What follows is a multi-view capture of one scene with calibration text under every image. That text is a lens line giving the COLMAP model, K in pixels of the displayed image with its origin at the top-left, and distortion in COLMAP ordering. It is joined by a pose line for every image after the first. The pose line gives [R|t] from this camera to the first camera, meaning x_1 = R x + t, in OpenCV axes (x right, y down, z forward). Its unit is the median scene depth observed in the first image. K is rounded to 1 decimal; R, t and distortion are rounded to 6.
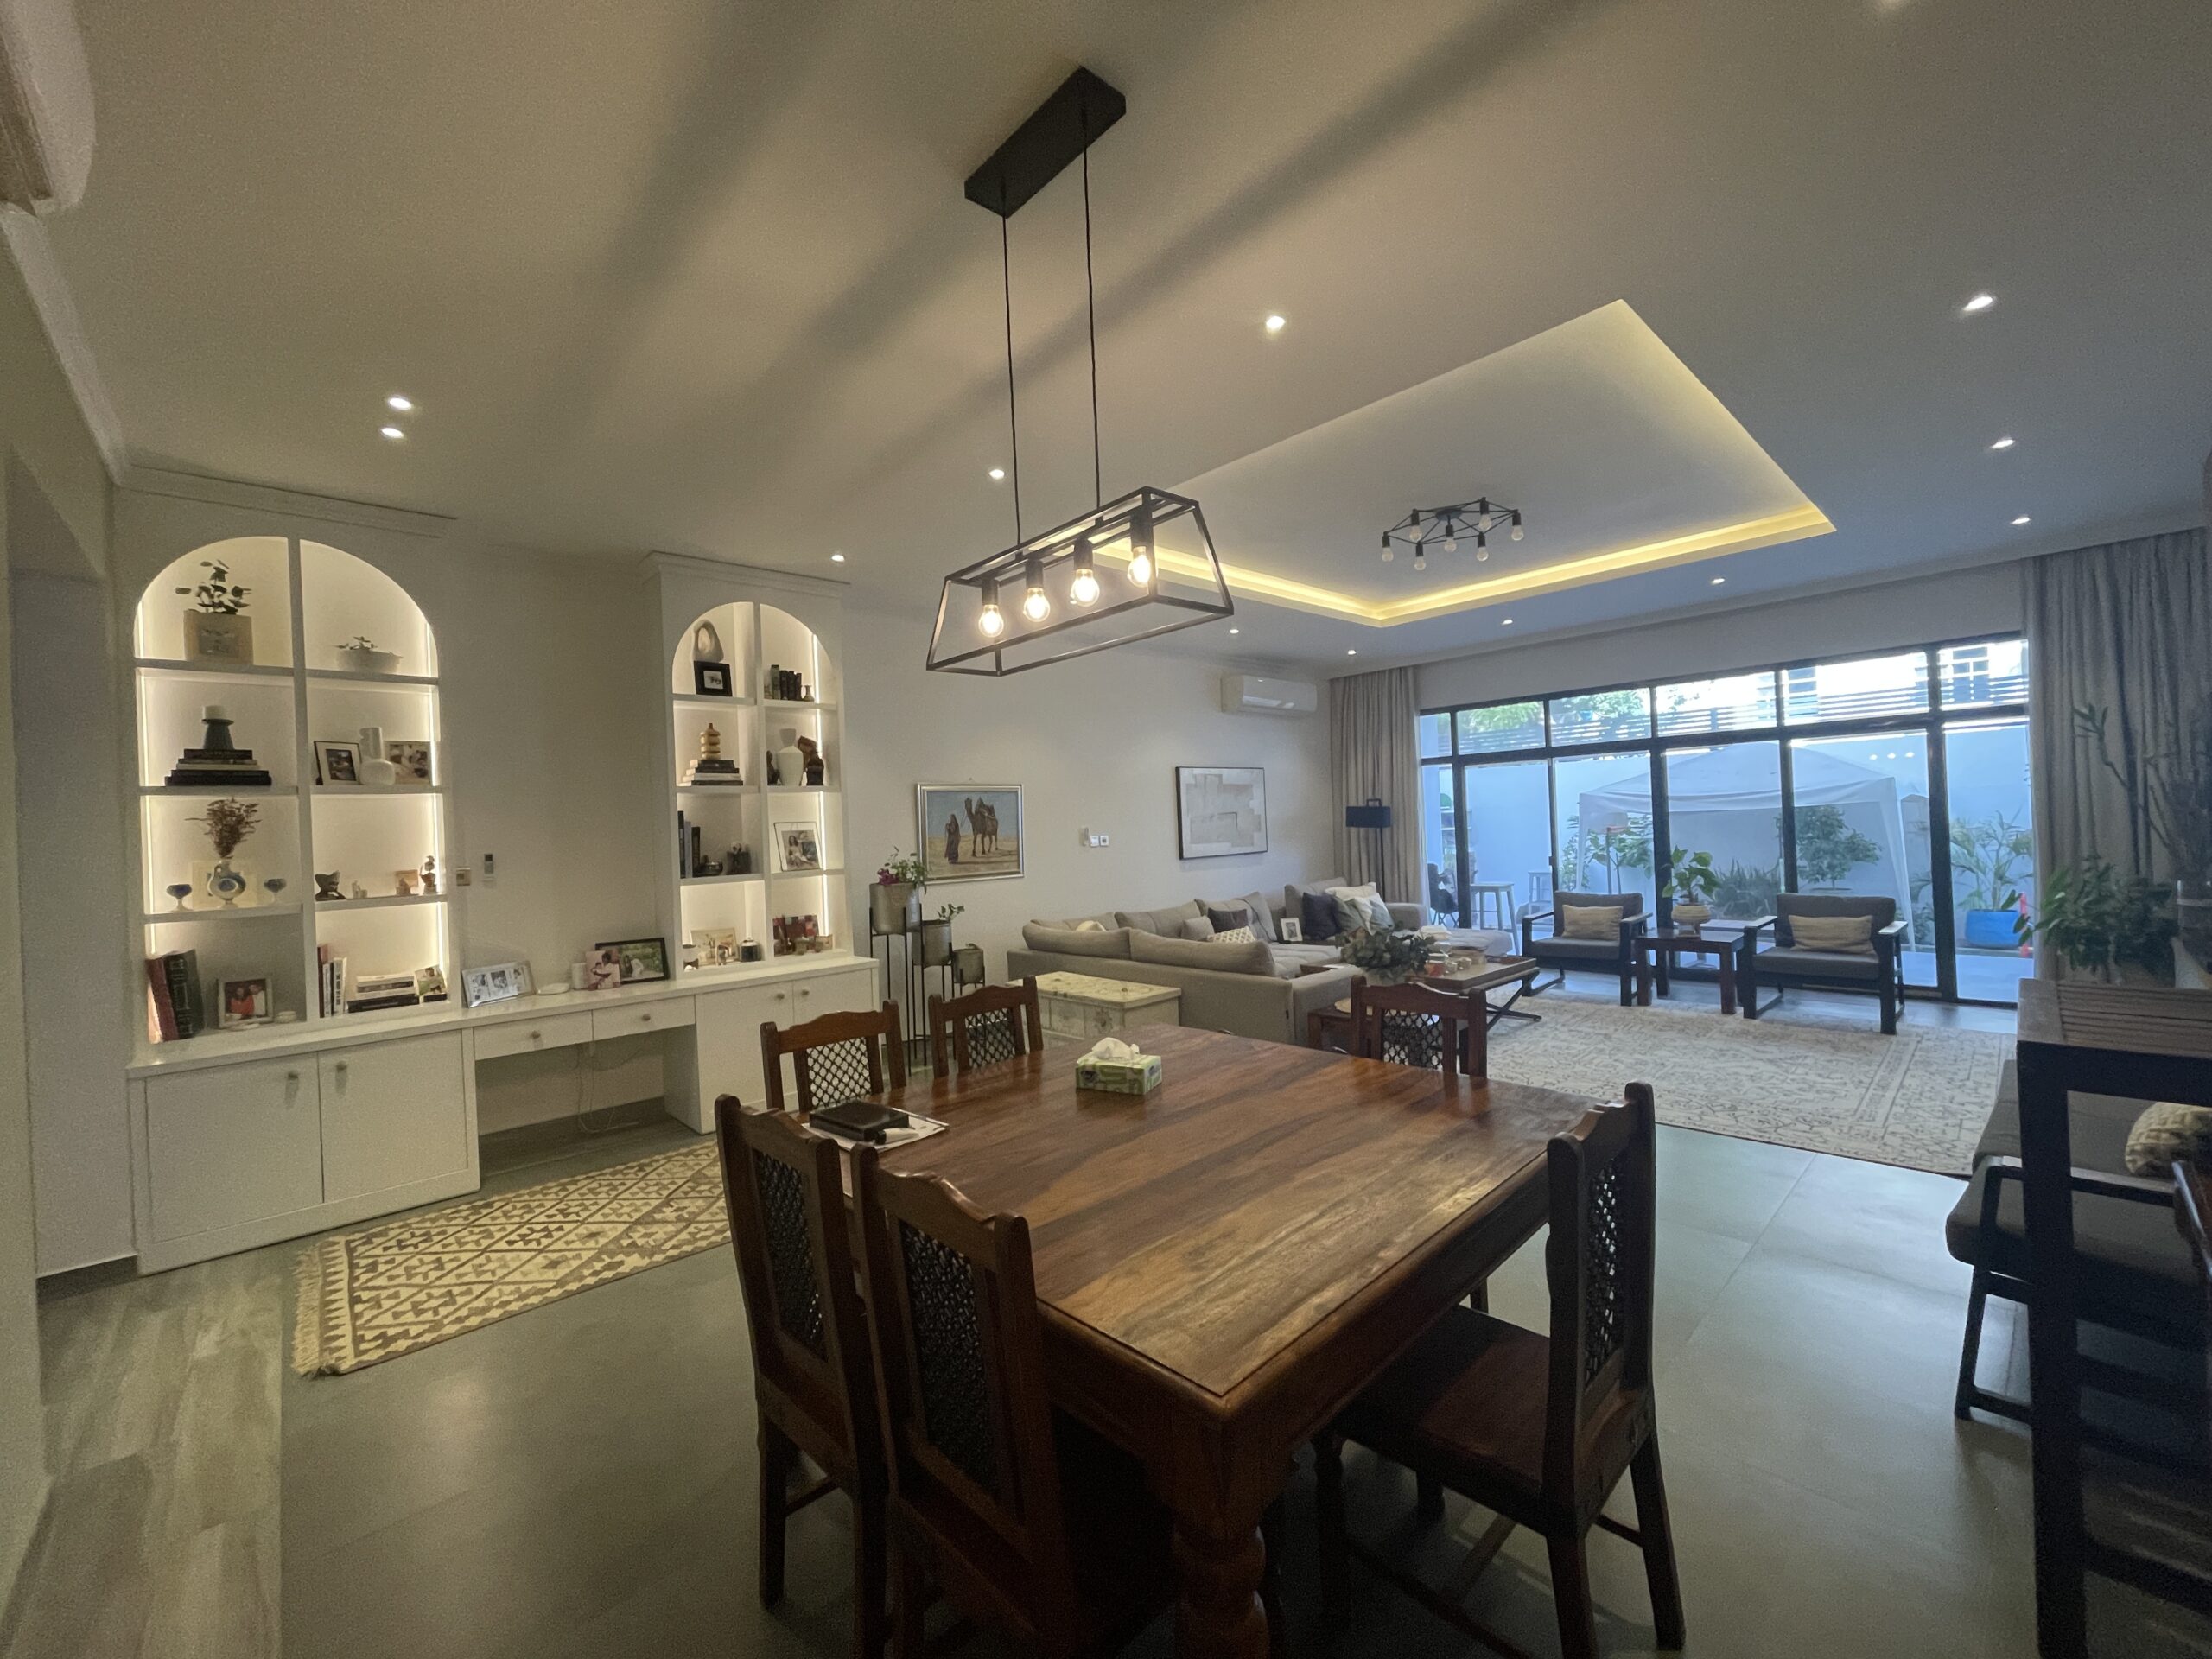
lens RADIAL K [[889.1, 0, 1107.0], [0, 889.1, 818.4], [0, 0, 1]] dist [0.003597, 0.000135]
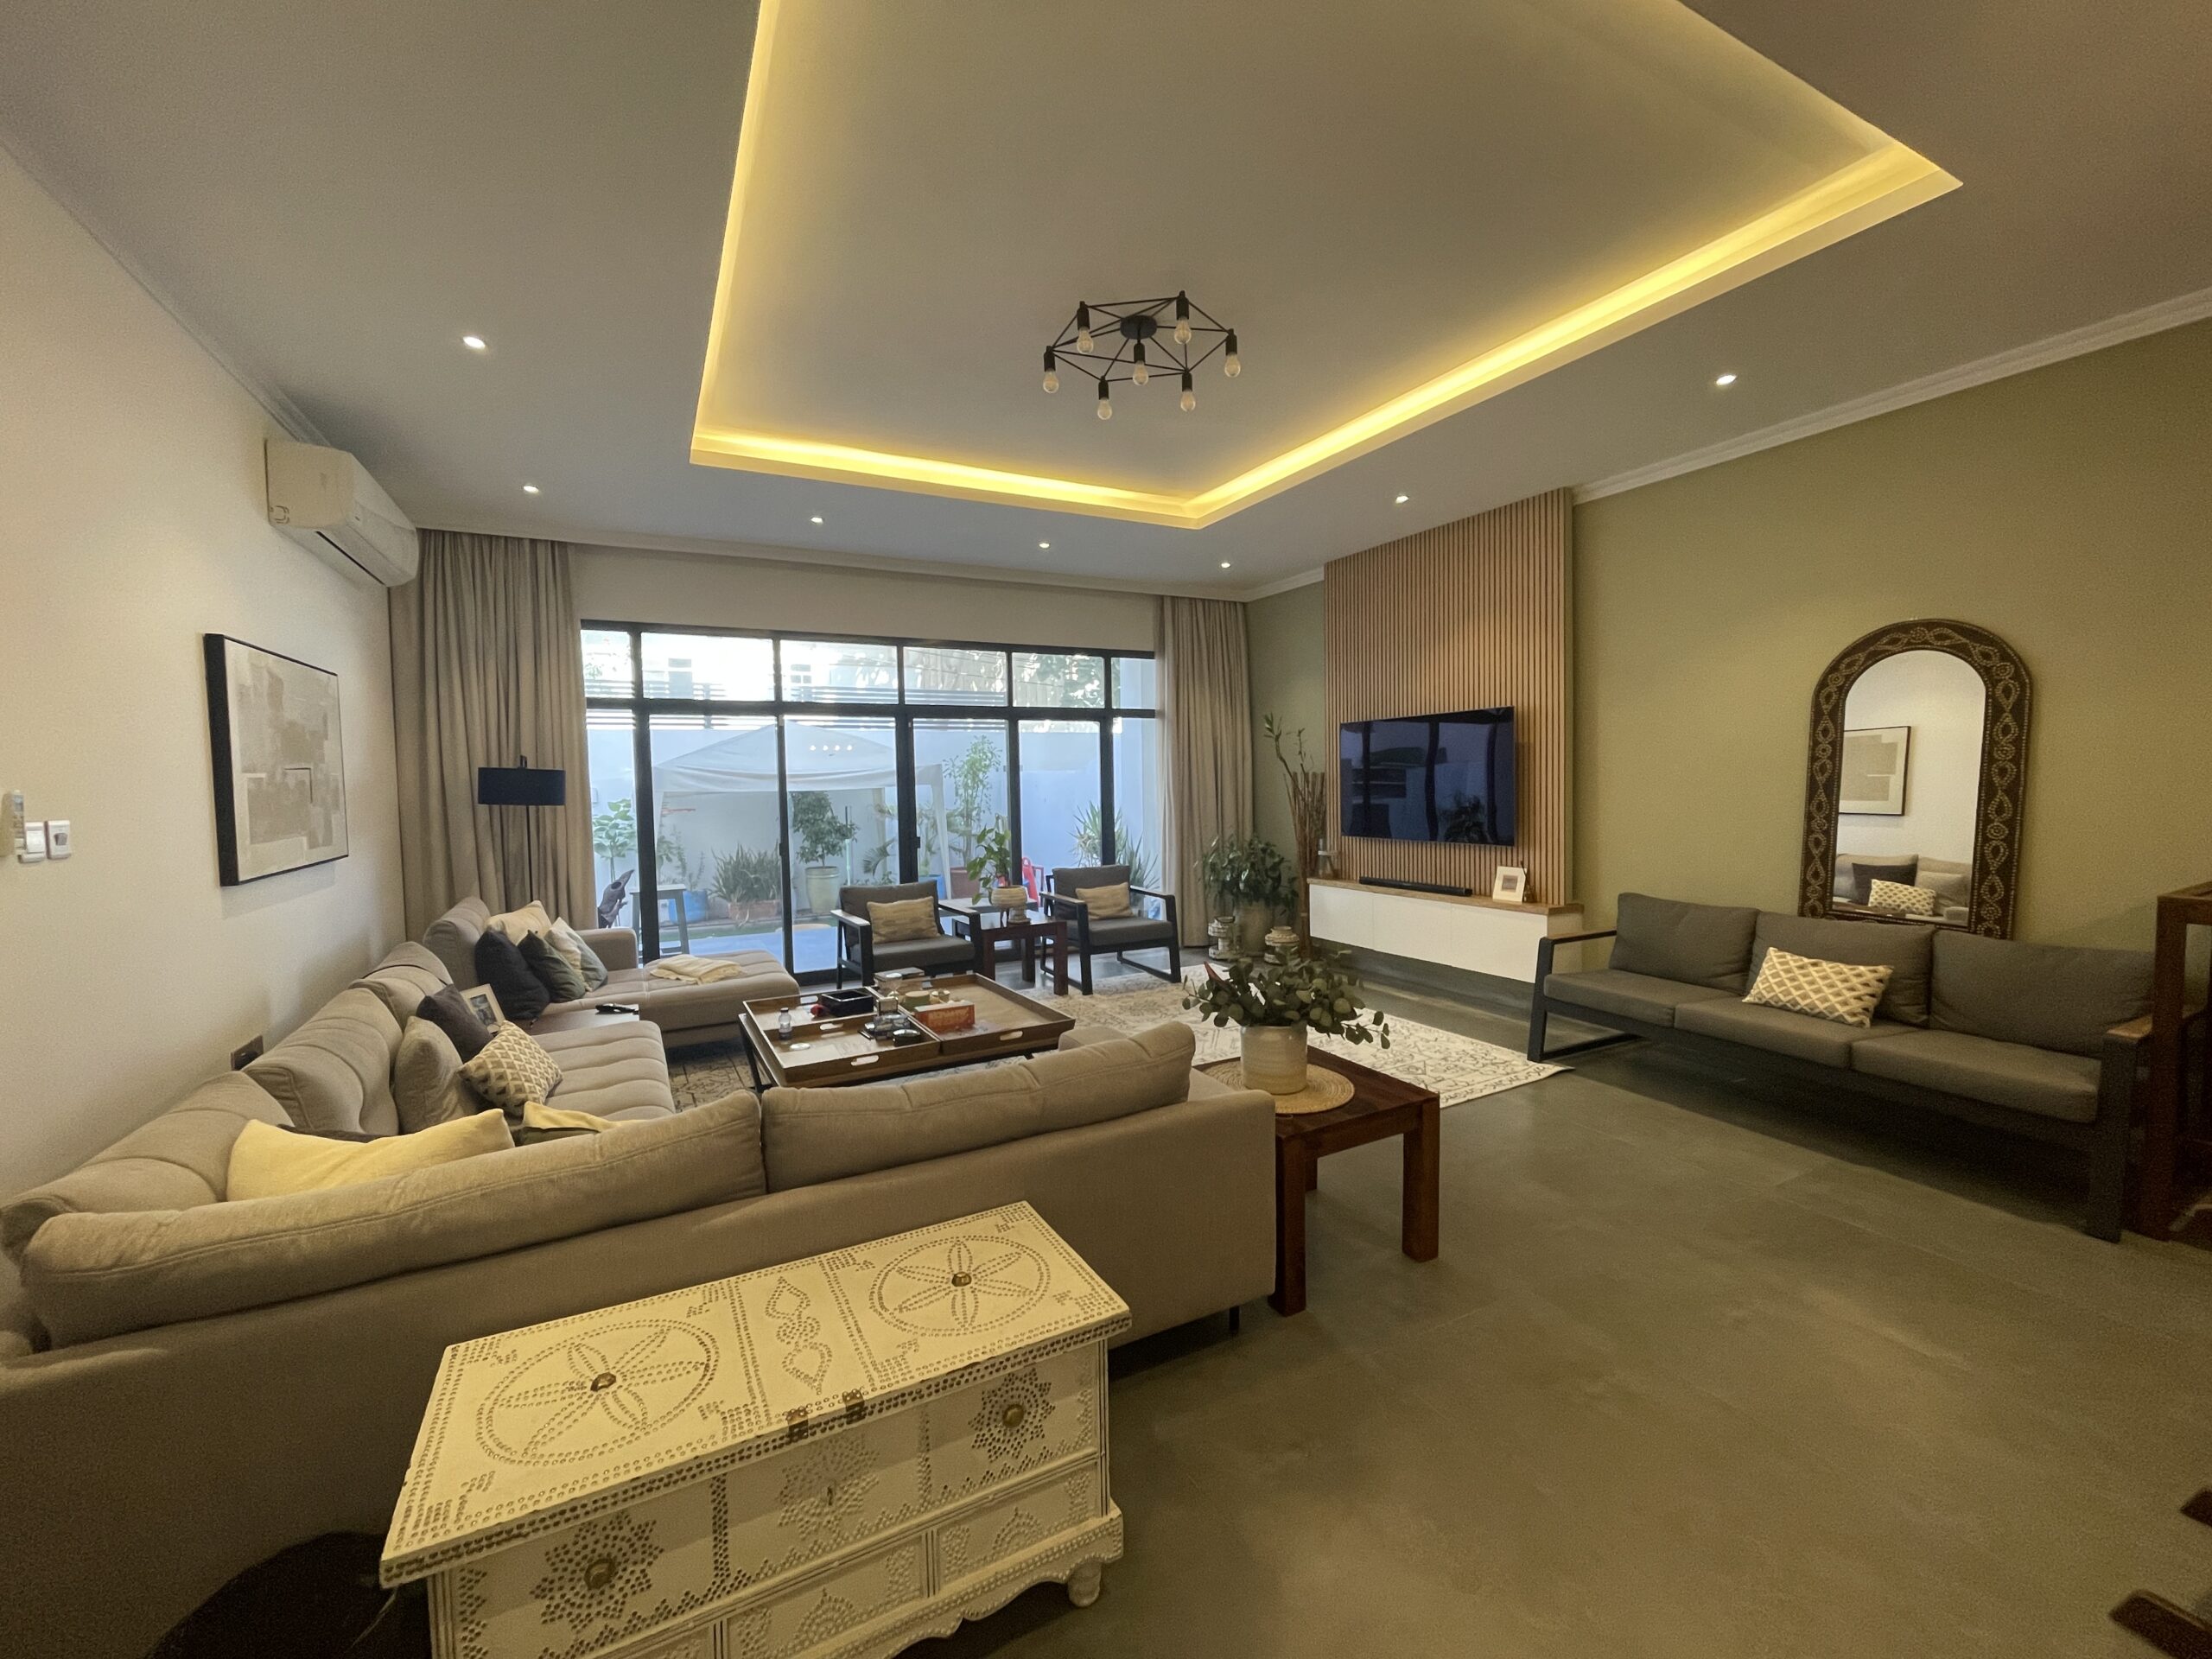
lens RADIAL K [[889.1, 0, 1107.0], [0, 889.1, 818.4], [0, 0, 1]] dist [0.003597, 0.000135]
pose [[0.262164, -0.006146, 0.965004, -0.275714], [-0.005733, 0.999952, 0.007926, 0.021082], [-0.965006, -0.007611, 0.262116, 0.848536]]
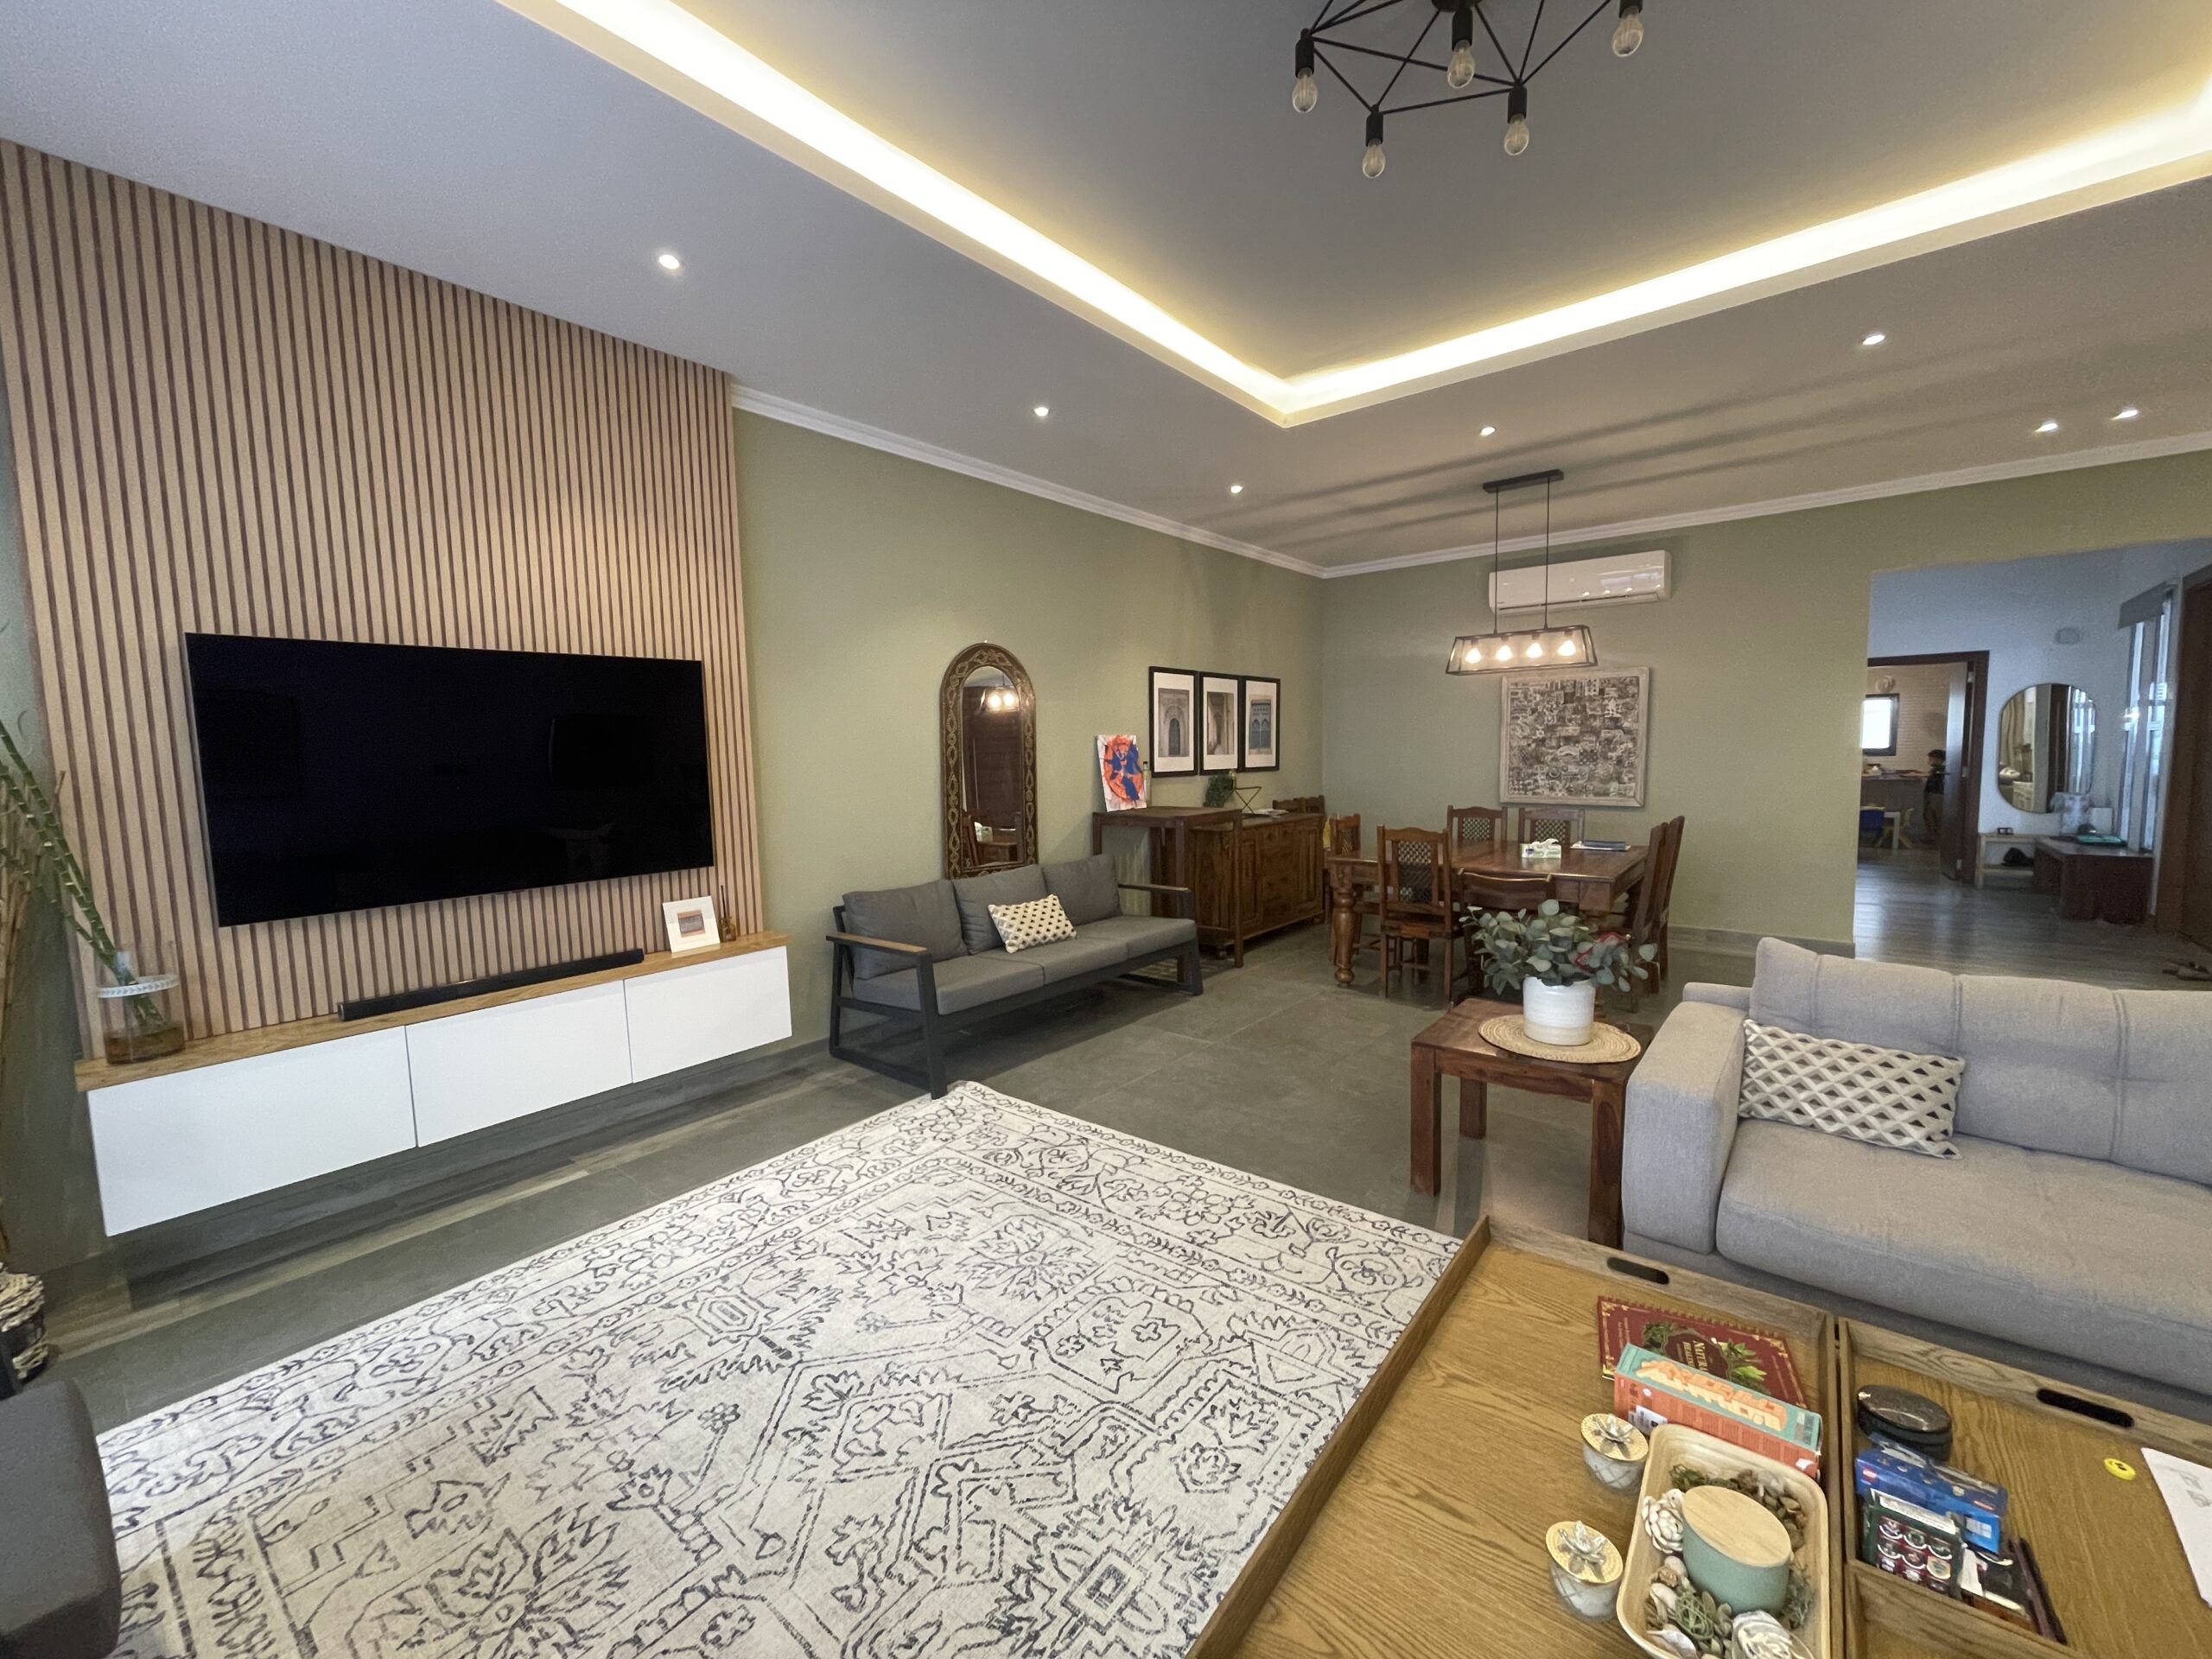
lens RADIAL K [[891.4, 0, 1095.9], [0, 891.4, 831.6], [0, 0, 1]] dist [-0.008467, 0.007907]
pose [[-0.990827, 0.072829, -0.113829, 0.615224], [0.062944, 0.994117, 0.088148, -0.012044], [0.119579, 0.080174, -0.989582, 1.402595]]
